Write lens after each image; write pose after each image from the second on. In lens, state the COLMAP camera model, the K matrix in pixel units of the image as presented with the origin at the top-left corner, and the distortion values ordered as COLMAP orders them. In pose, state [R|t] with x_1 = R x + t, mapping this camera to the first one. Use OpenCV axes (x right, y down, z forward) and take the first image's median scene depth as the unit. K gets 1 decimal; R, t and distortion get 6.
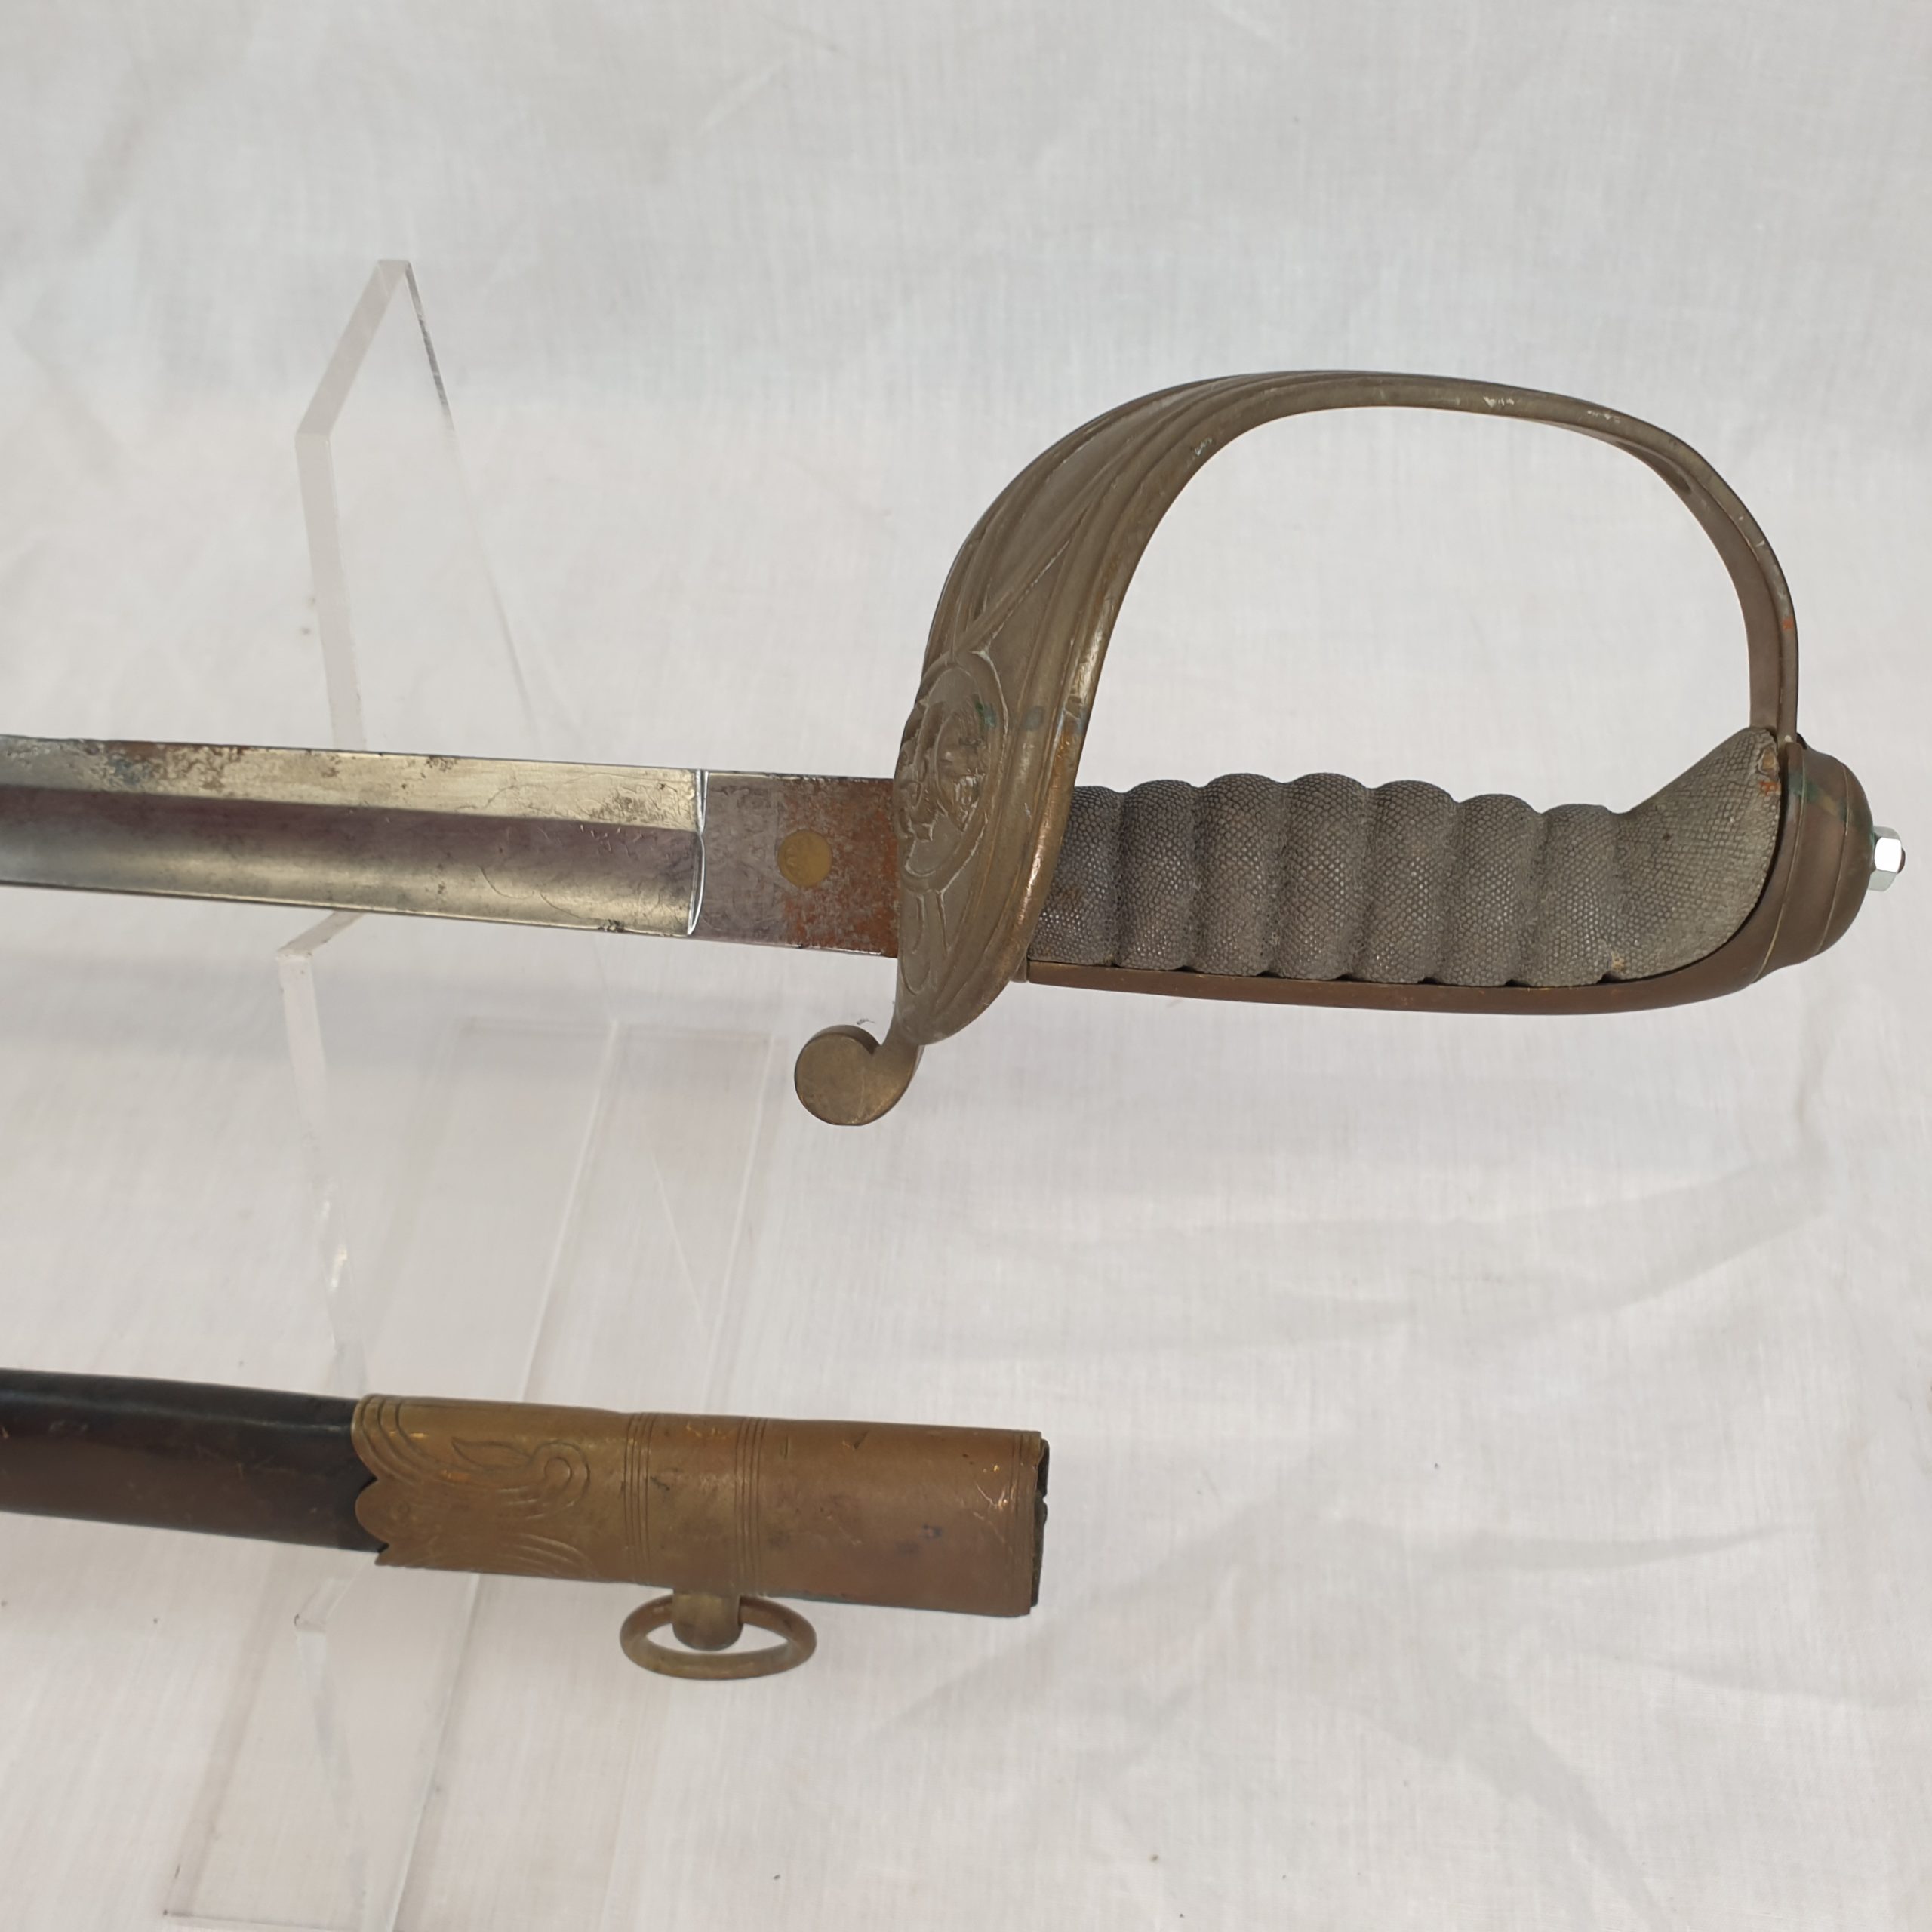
lens RADIAL K [[2046.5, 0, 983.9], [0, 2046.5, 979.9], [0, 0, 1]] dist [-0.012151, 0.000000]
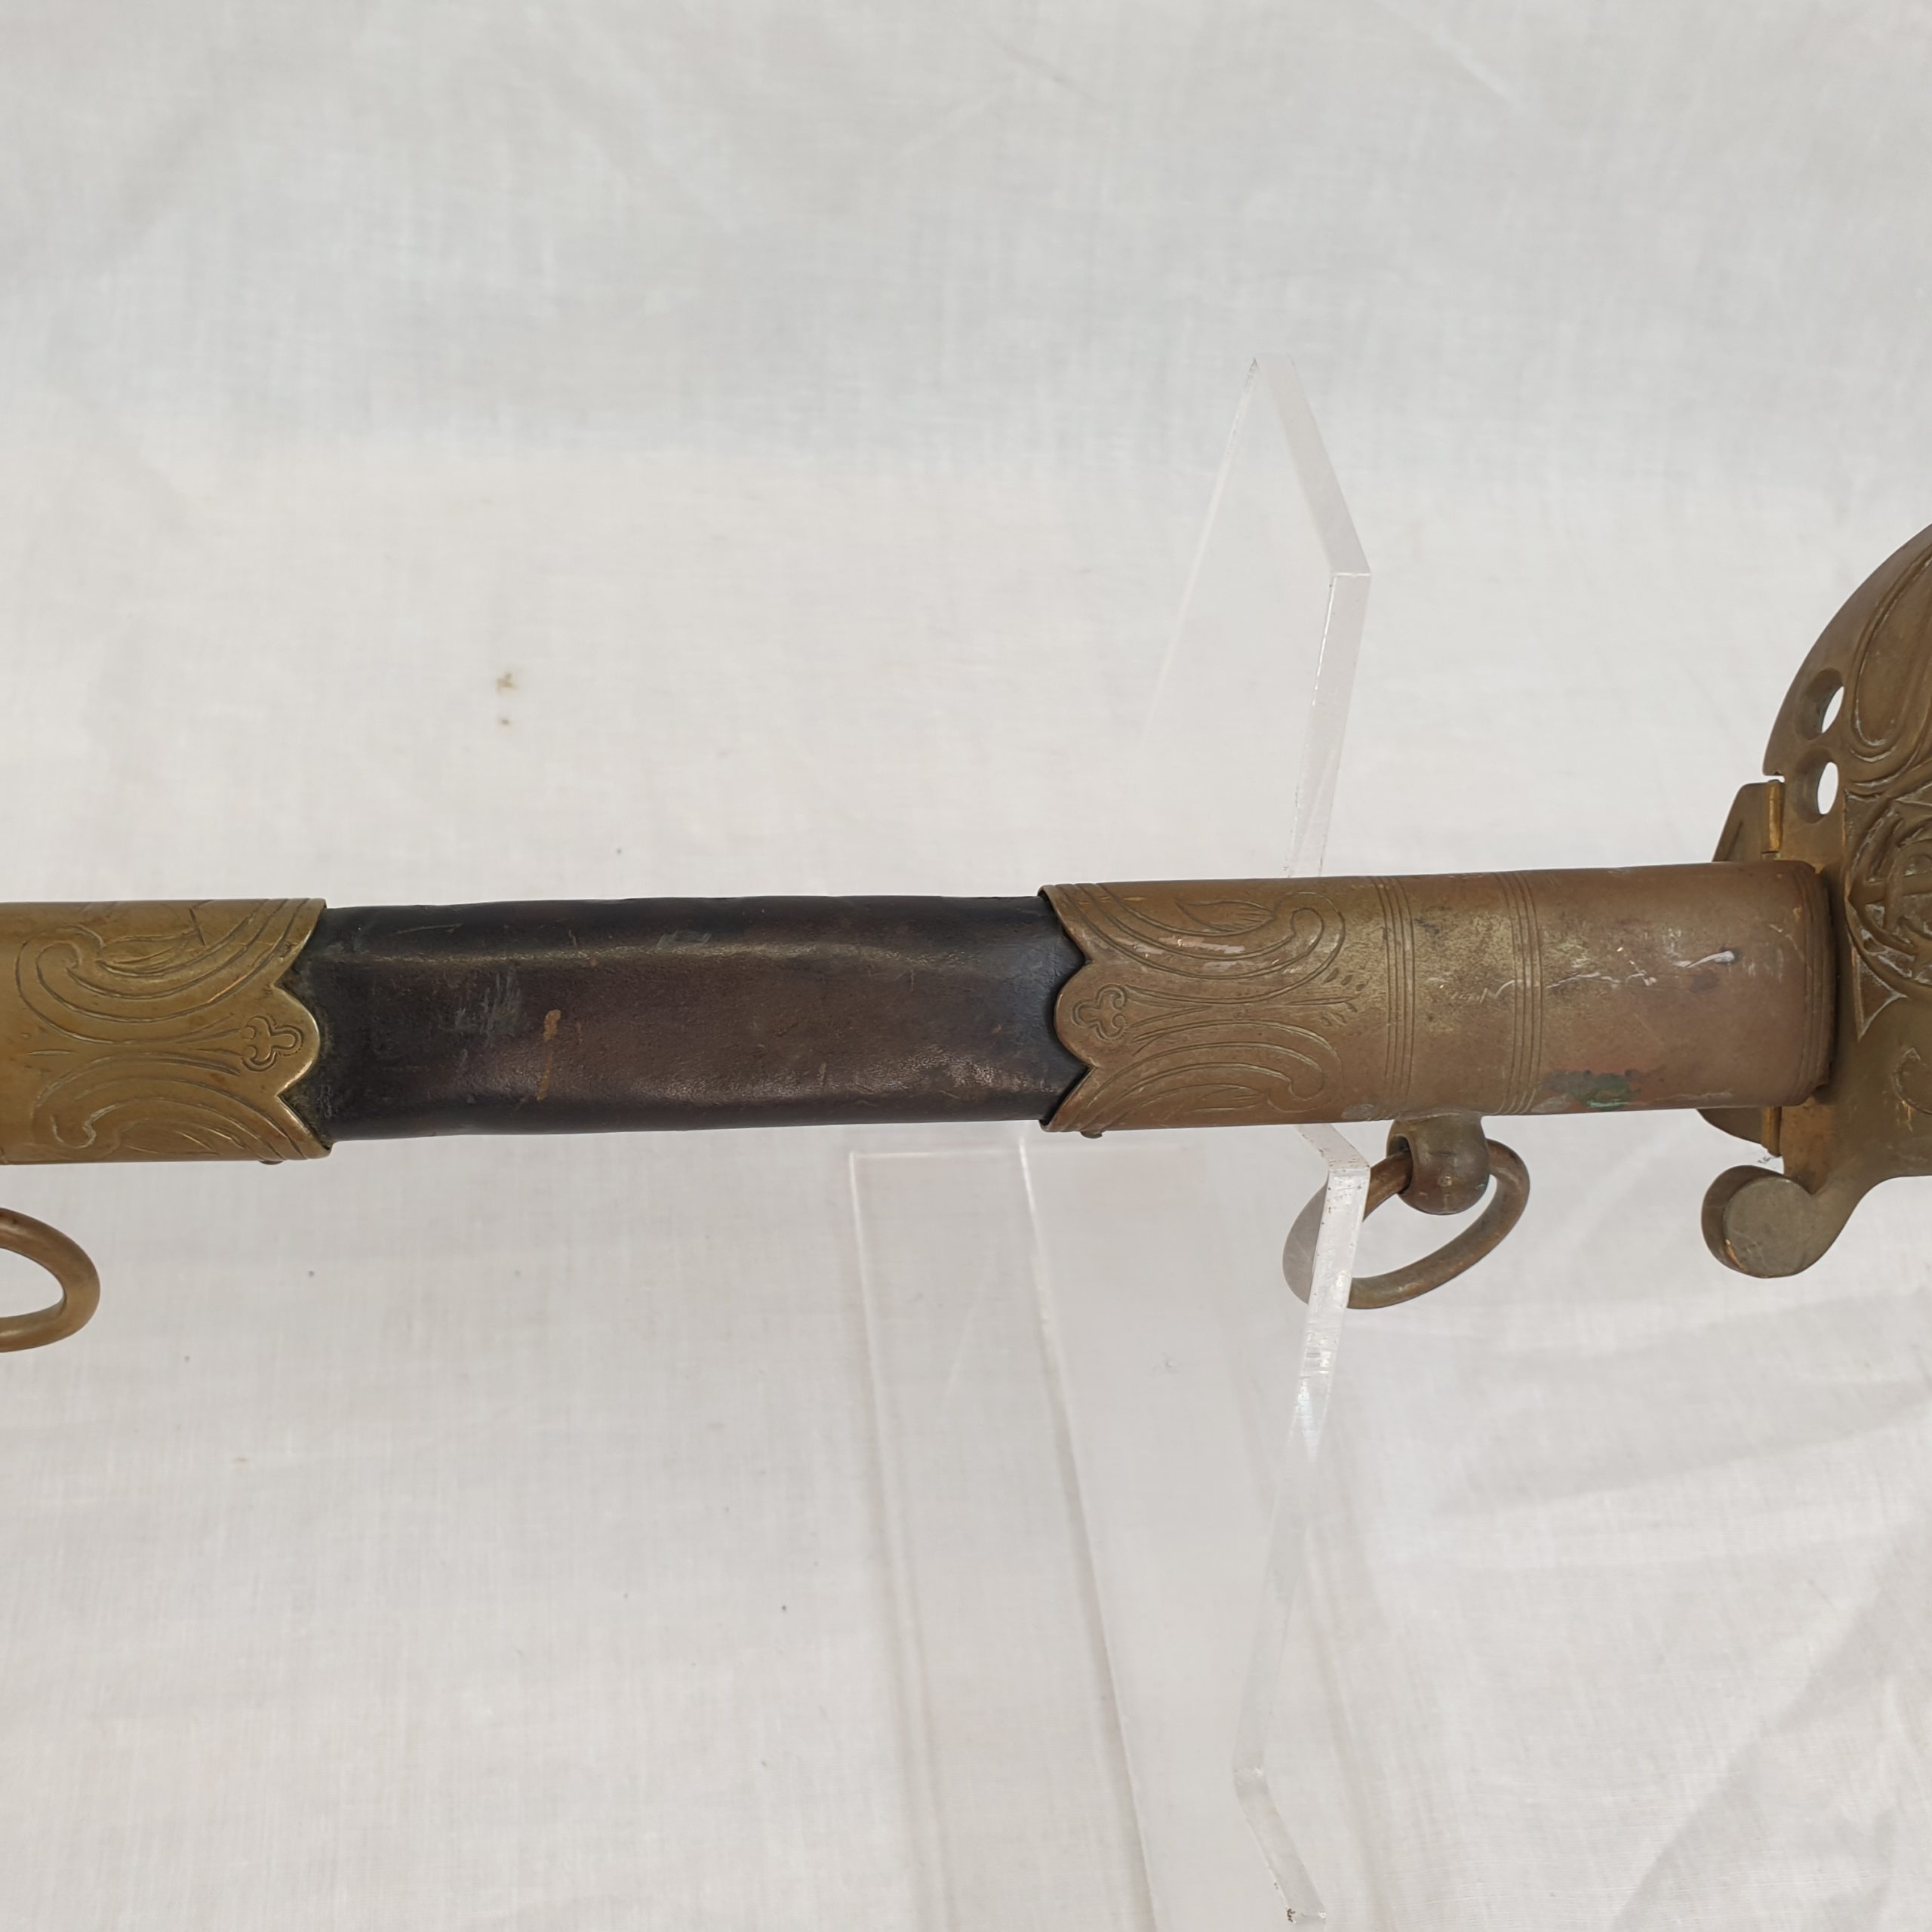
lens RADIAL K [[2046.5, 0, 971.6], [0, 2046.5, 955.2], [0, 0, 1]] dist [-0.012151, 0.000000]
pose [[0.964060, -0.063697, 0.257935, -0.379587], [0.061981, 0.997968, 0.014787, -0.074207], [-0.258353, 0.001732, 0.966049, 0.110840]]
